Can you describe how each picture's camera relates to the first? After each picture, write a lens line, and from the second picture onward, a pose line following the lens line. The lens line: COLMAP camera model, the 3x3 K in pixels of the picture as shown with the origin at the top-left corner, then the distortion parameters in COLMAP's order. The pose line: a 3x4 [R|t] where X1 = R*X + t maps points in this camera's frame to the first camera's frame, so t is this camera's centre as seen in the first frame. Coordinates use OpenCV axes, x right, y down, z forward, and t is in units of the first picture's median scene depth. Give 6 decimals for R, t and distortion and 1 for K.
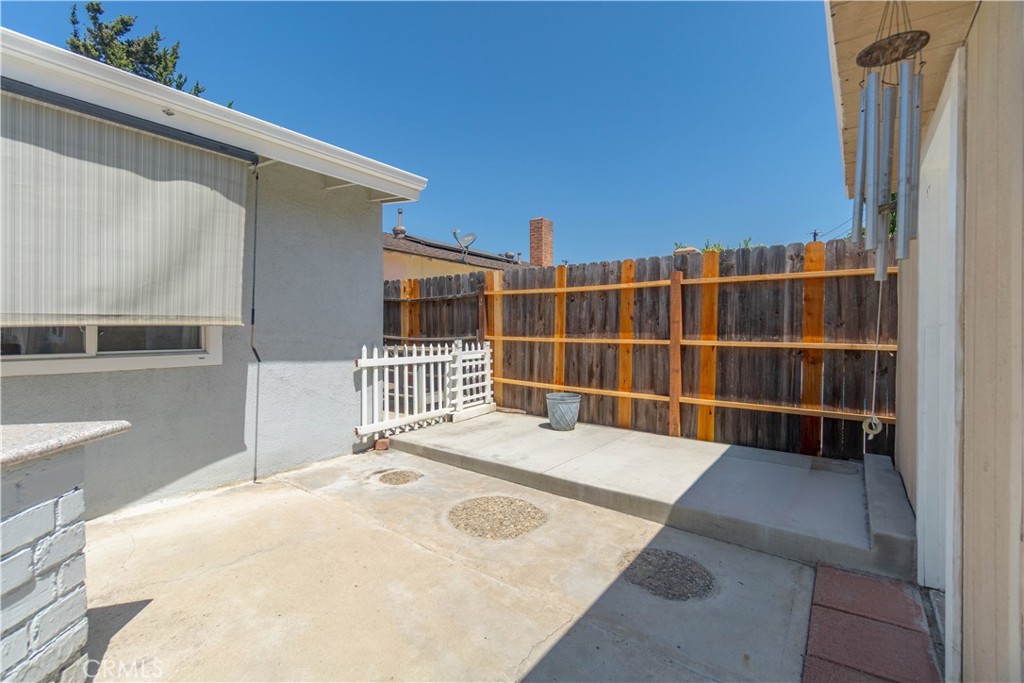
lens RADIAL K [[443.9, 0, 513.1], [0, 443.9, 336.6], [0, 0, 1]] dist [0.002922, -0.000600]
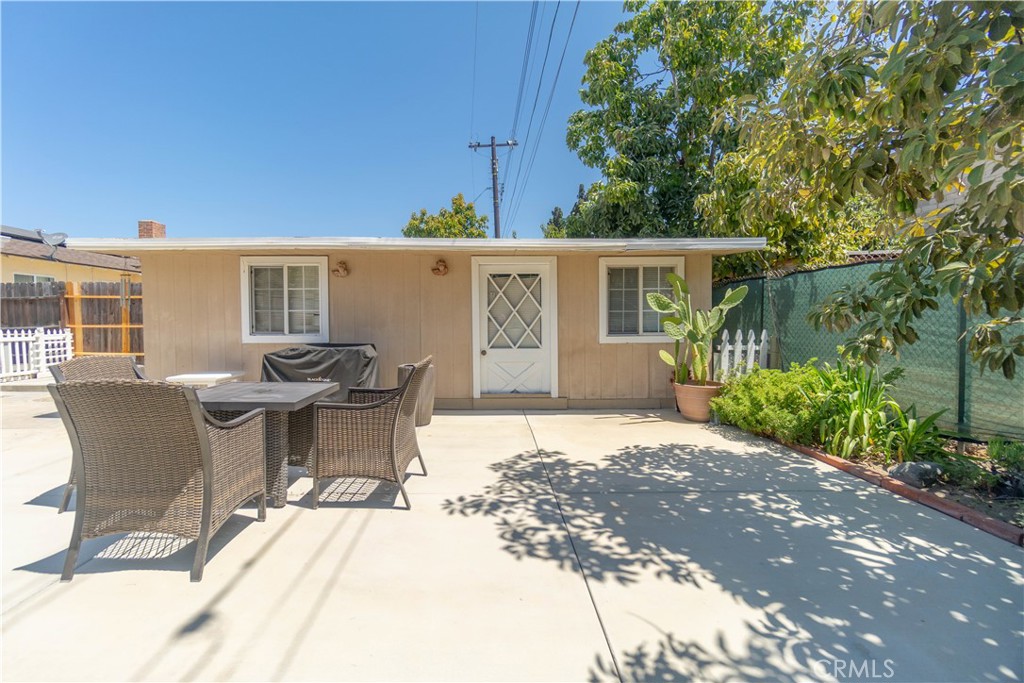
lens RADIAL K [[443.9, 0, 505.0], [0, 443.9, 336.4], [0, 0, 1]] dist [0.002922, -0.000600]
pose [[0.790664, -0.031974, 0.611415, 0.201638], [0.017806, 0.999414, 0.029238, 0.021150], [-0.611992, -0.012231, 0.790769, -1.186306]]
